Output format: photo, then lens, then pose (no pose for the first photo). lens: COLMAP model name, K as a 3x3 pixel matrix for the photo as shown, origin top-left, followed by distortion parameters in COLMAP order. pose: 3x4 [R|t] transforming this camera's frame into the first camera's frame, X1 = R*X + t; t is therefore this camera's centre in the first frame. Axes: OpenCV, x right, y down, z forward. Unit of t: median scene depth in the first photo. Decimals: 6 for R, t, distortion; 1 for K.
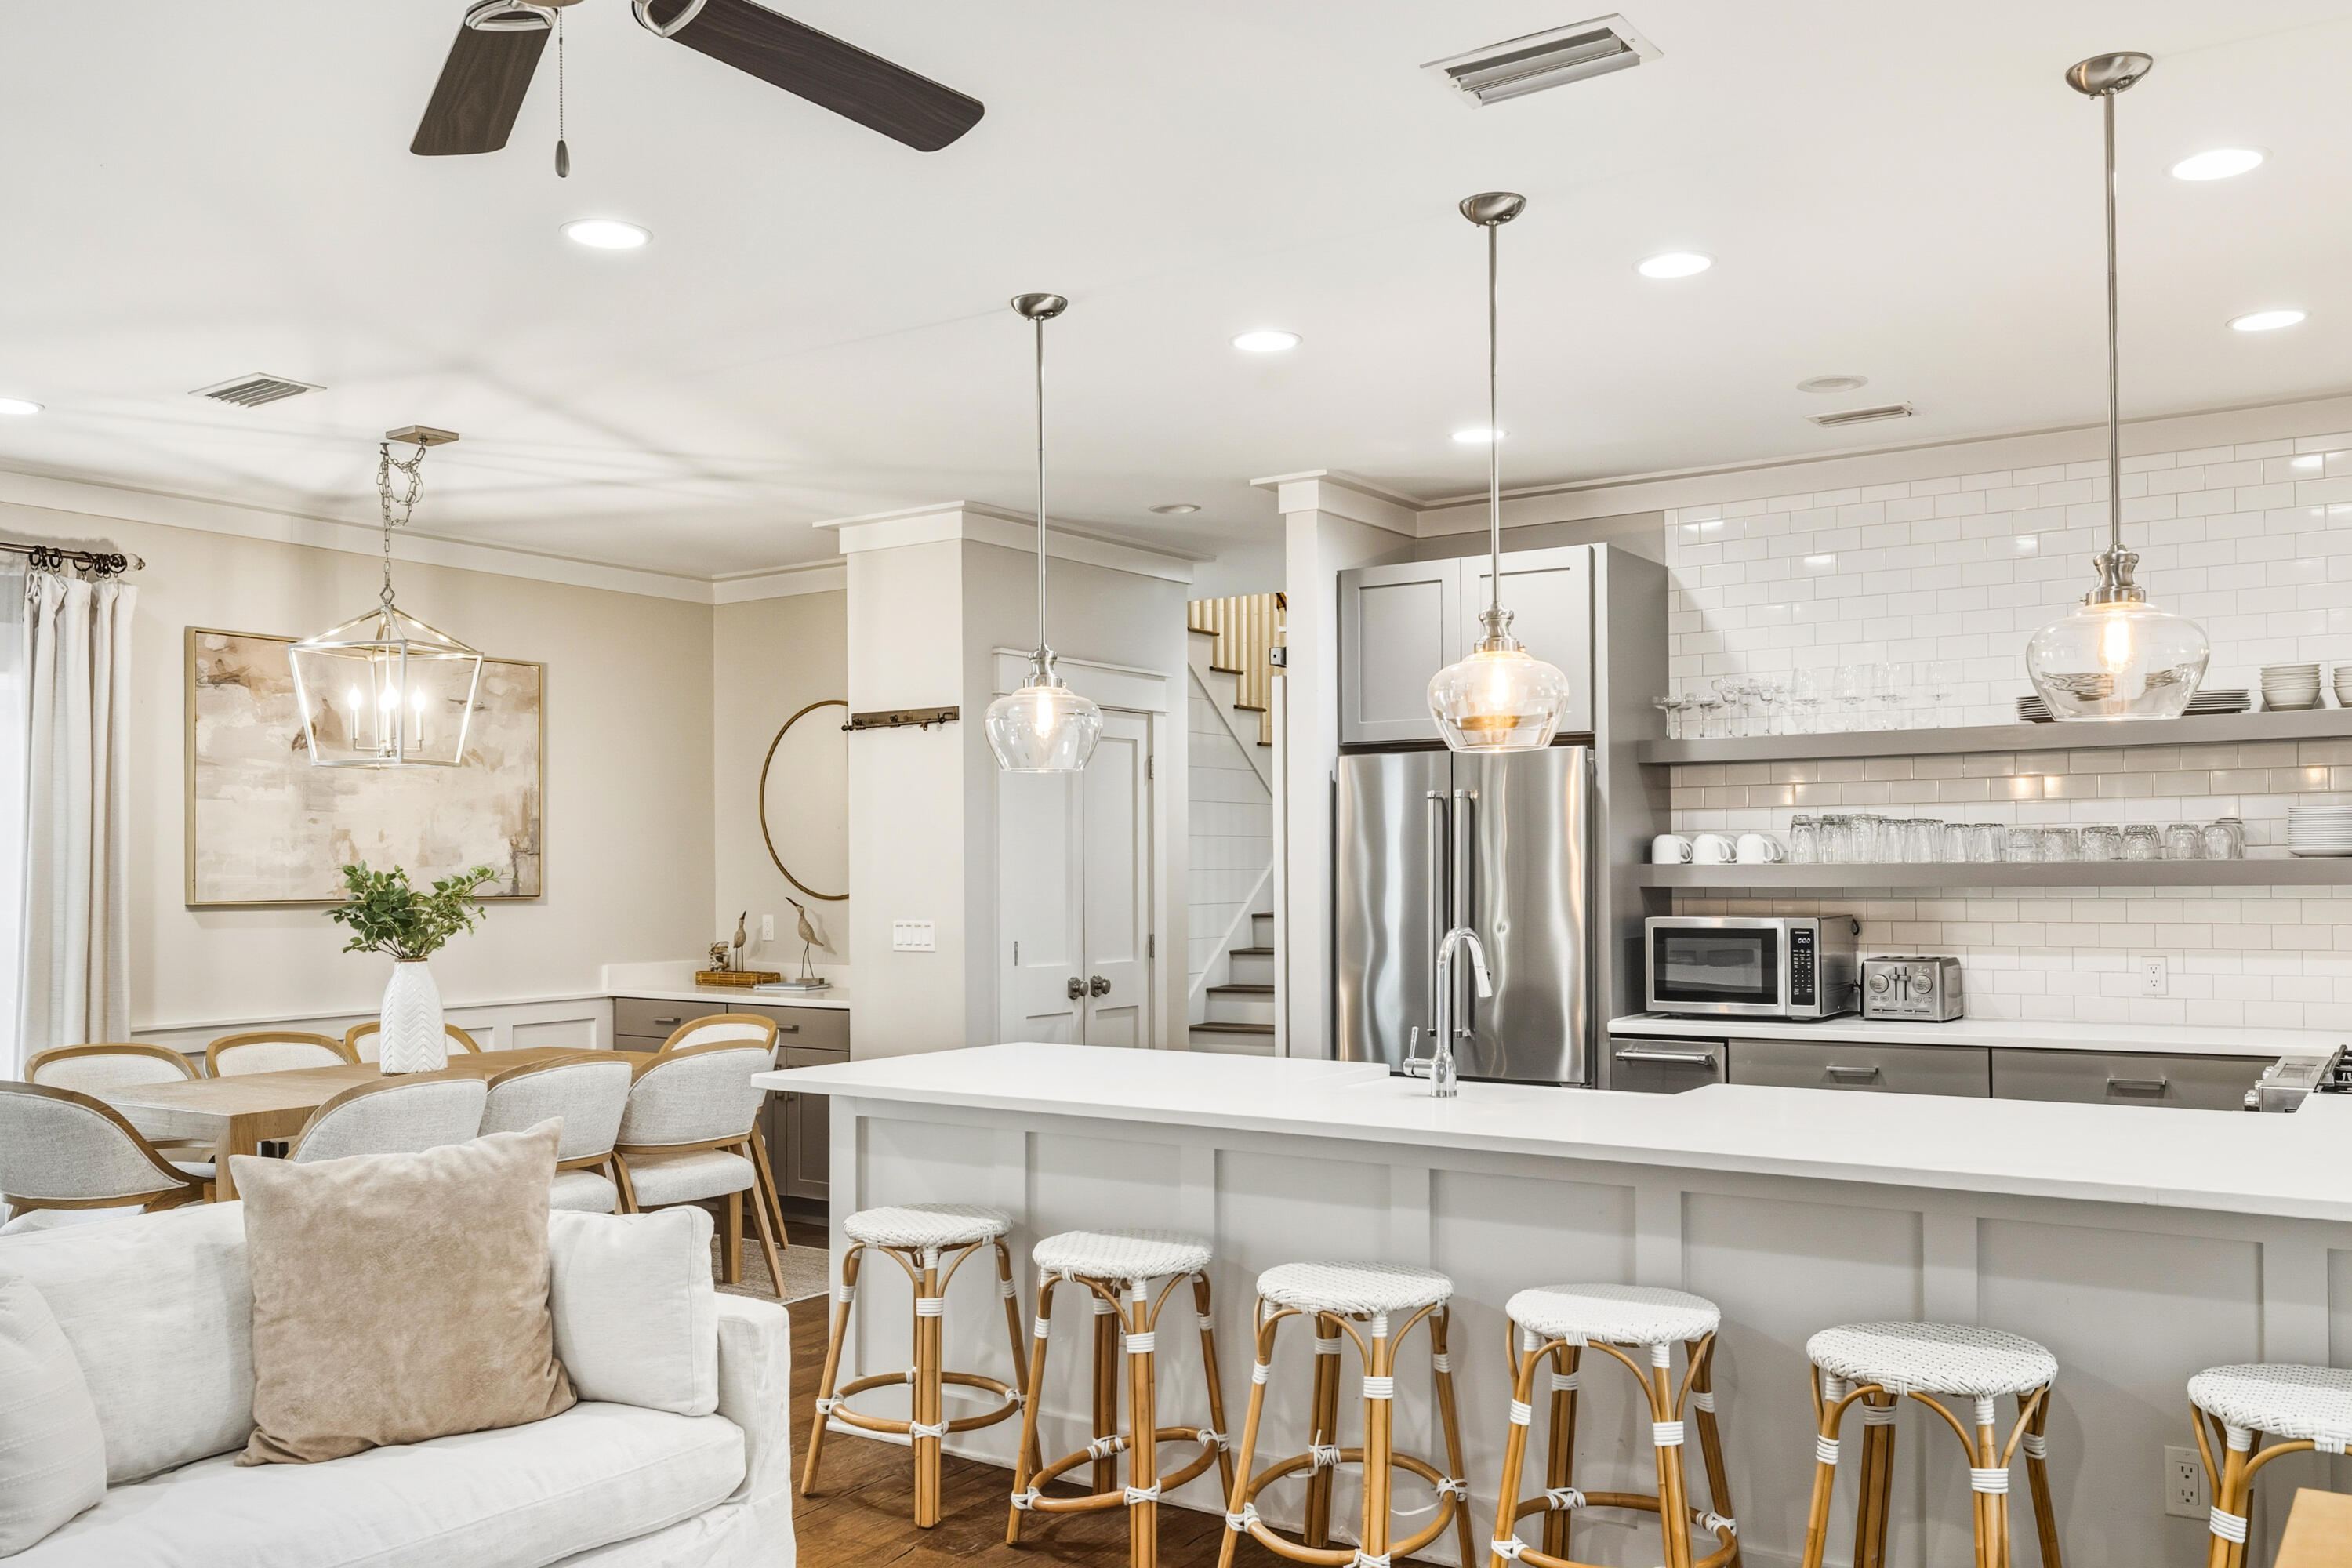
lens RADIAL K [[1967.0, 0, 1162.2], [0, 1967.0, 872.5], [0, 0, 1]] dist [0.000886, 0.007656]
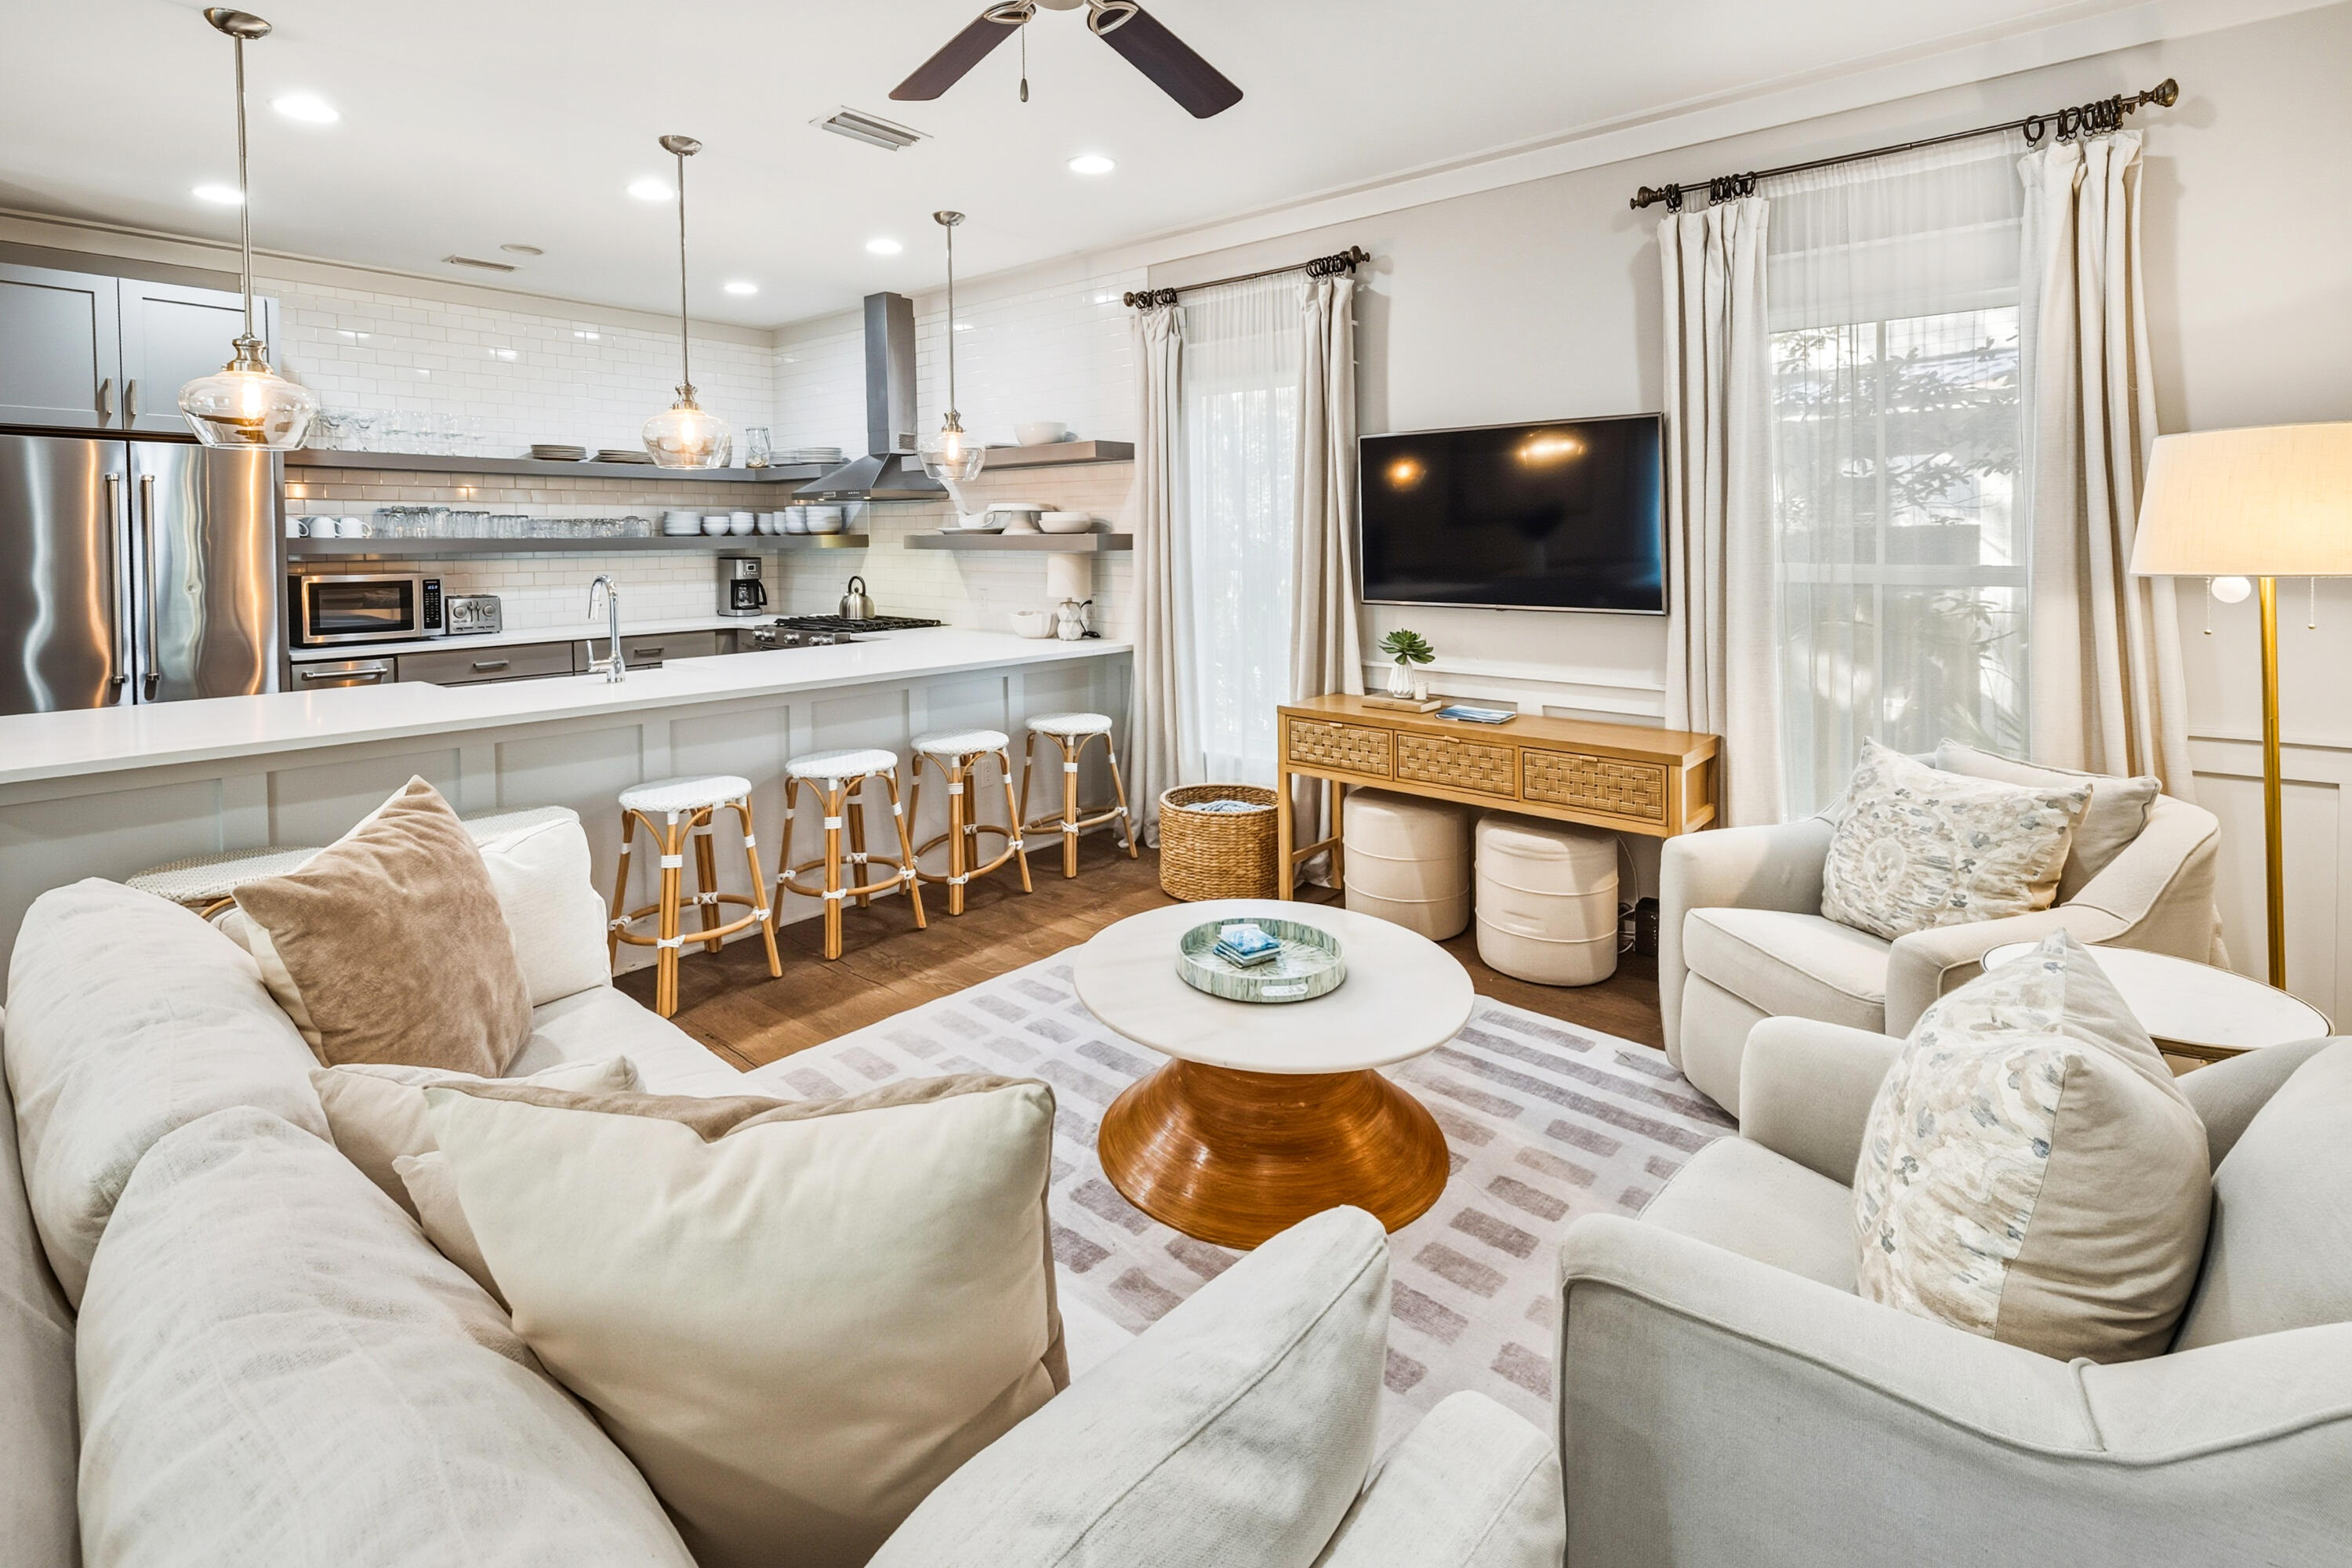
lens RADIAL K [[1094.5, 0, 1185.7], [0, 1094.5, 558.4], [0, 0, 1]] dist [0.005522, 0.000087]
pose [[0.099652, -0.013816, 0.994926, -0.536631], [0.004442, 0.999900, 0.013440, 0.002913], [-0.995012, 0.003080, 0.099703, 0.354523]]
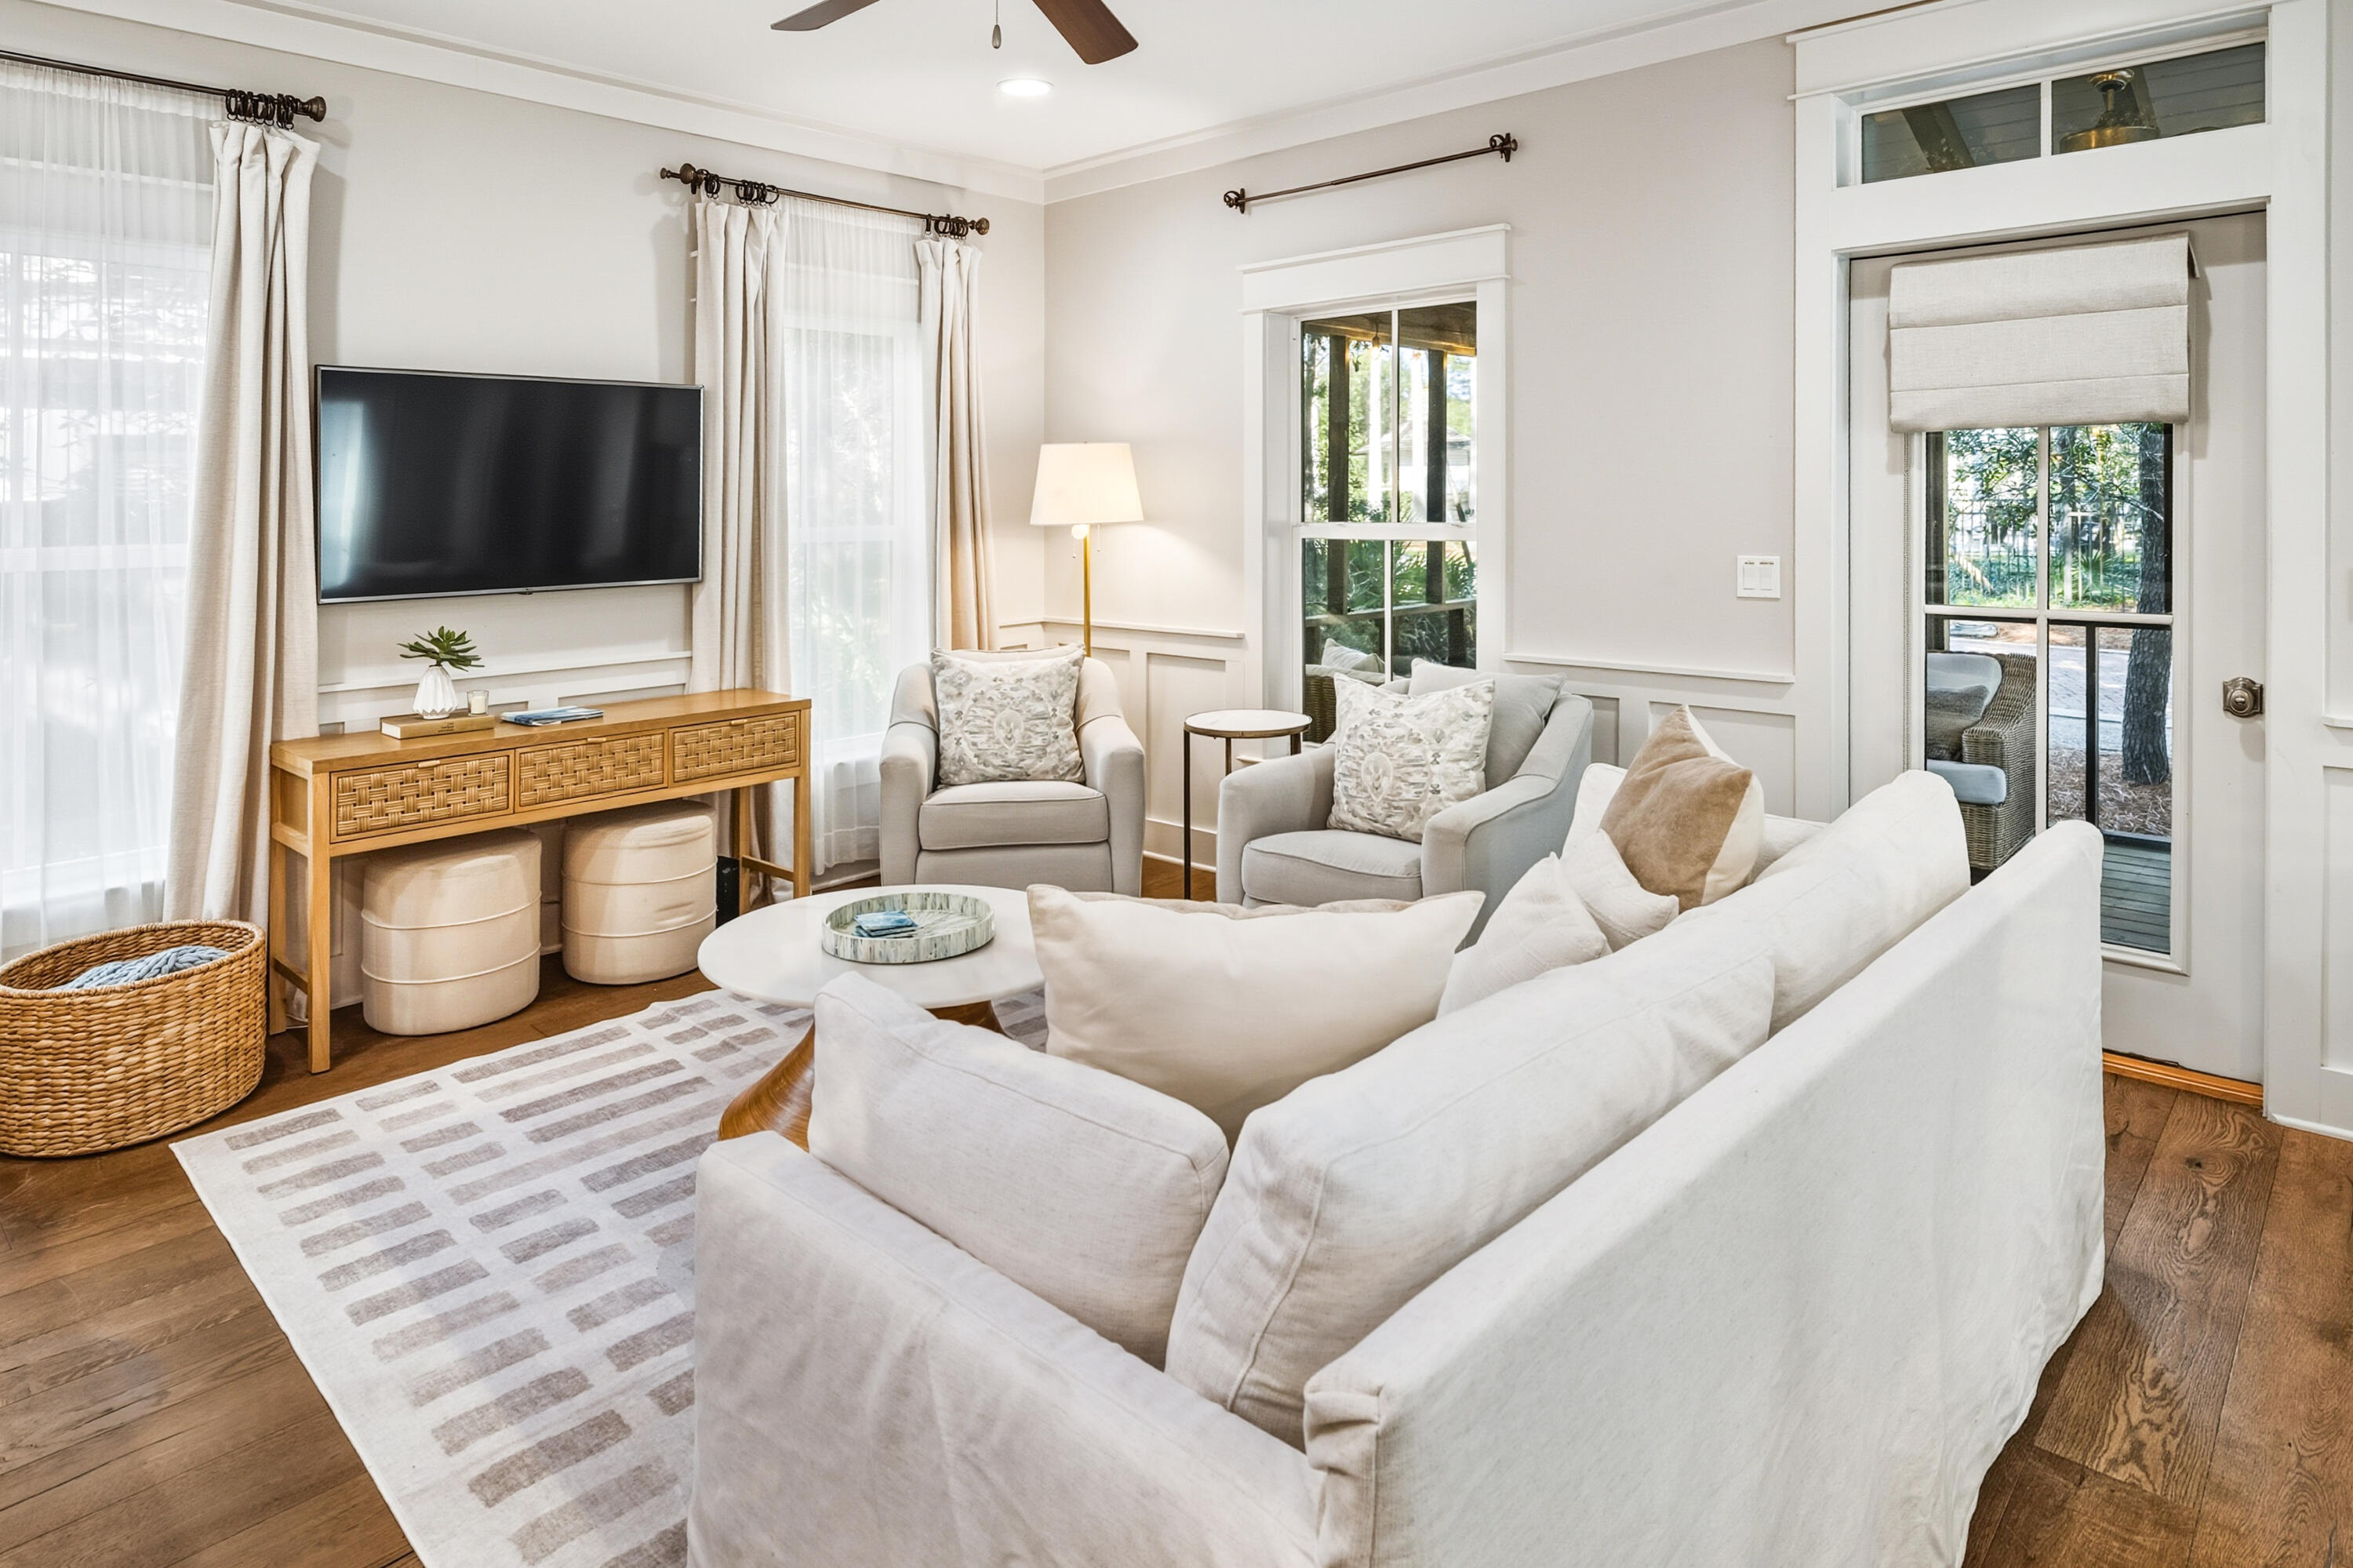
lens RADIAL K [[1379.7, 0, 1167.5], [0, 1379.7, 483.3], [0, 0, 1]] dist [0.001574, -0.000527]
pose [[-0.989567, 0.017413, 0.143017, -0.270430], [0.015953, 0.999808, -0.011351, 0.000759], [-0.143187, -0.008951, -0.989655, 0.924352]]
